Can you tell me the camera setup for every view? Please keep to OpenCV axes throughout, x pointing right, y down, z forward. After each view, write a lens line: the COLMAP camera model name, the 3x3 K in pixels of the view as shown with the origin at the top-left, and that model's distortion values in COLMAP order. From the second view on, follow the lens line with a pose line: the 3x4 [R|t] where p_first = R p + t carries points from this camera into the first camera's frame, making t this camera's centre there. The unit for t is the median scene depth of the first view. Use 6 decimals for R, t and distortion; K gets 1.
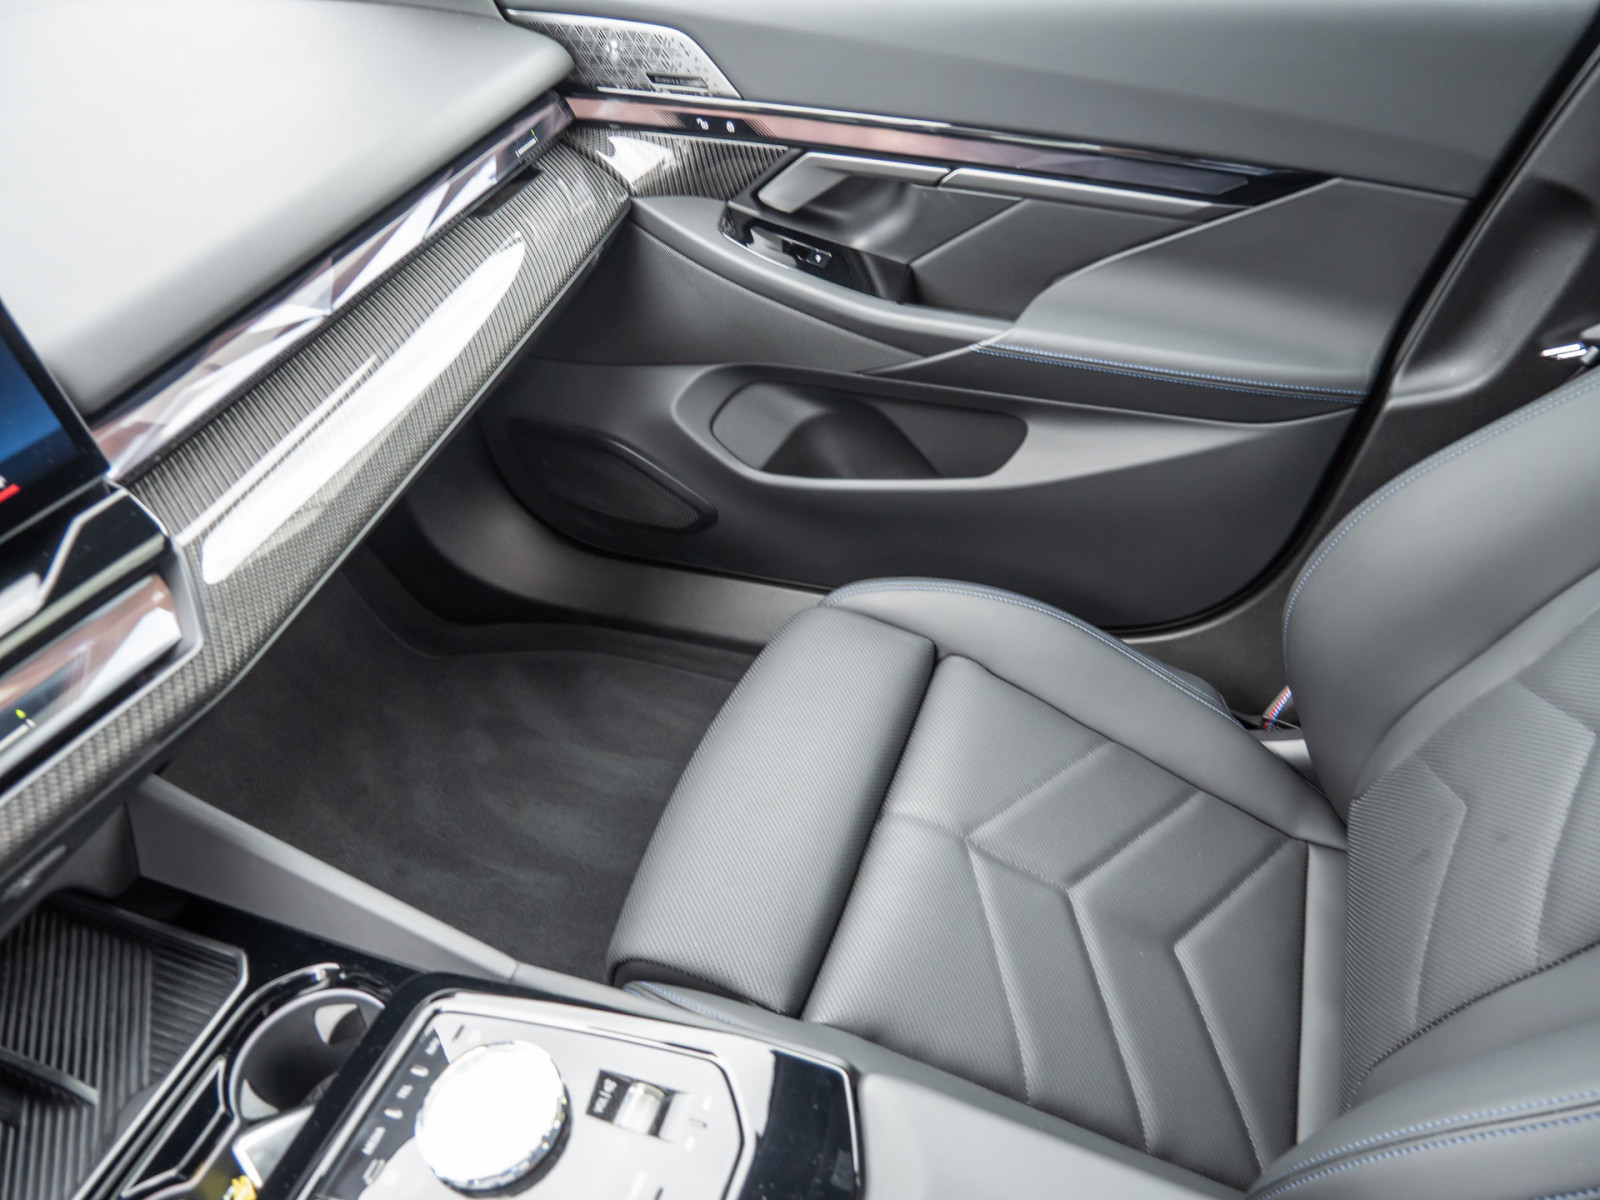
lens RADIAL K [[1141.7, 0, 788.2], [0, 1141.7, 613.0], [0, 0, 1]] dist [-0.037253, 0.004344]
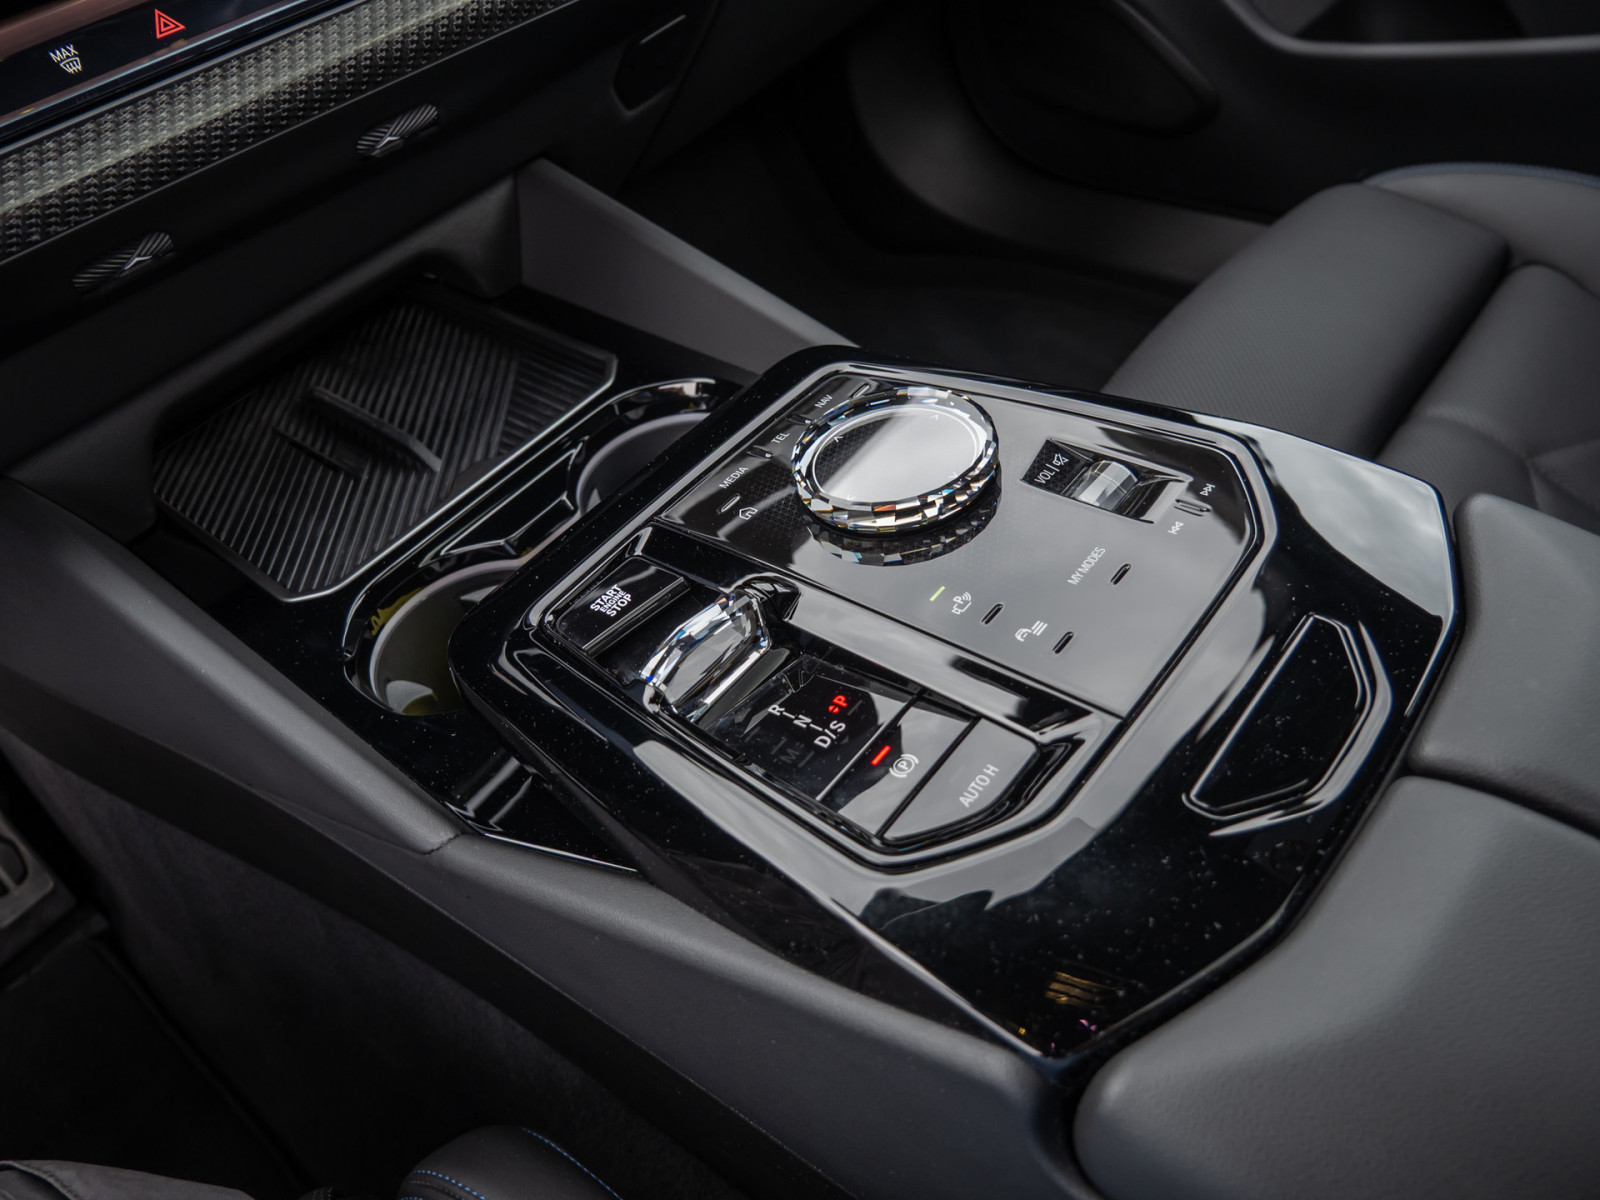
lens RADIAL K [[1141.7, 0, 802.7], [0, 1141.7, 608.2], [0, 0, 1]] dist [-0.037253, 0.004344]
pose [[0.936725, 0.188633, -0.294895, -0.066538], [-0.148607, 0.977004, 0.152903, 0.343708], [0.316956, -0.099404, 0.943217, 0.229631]]
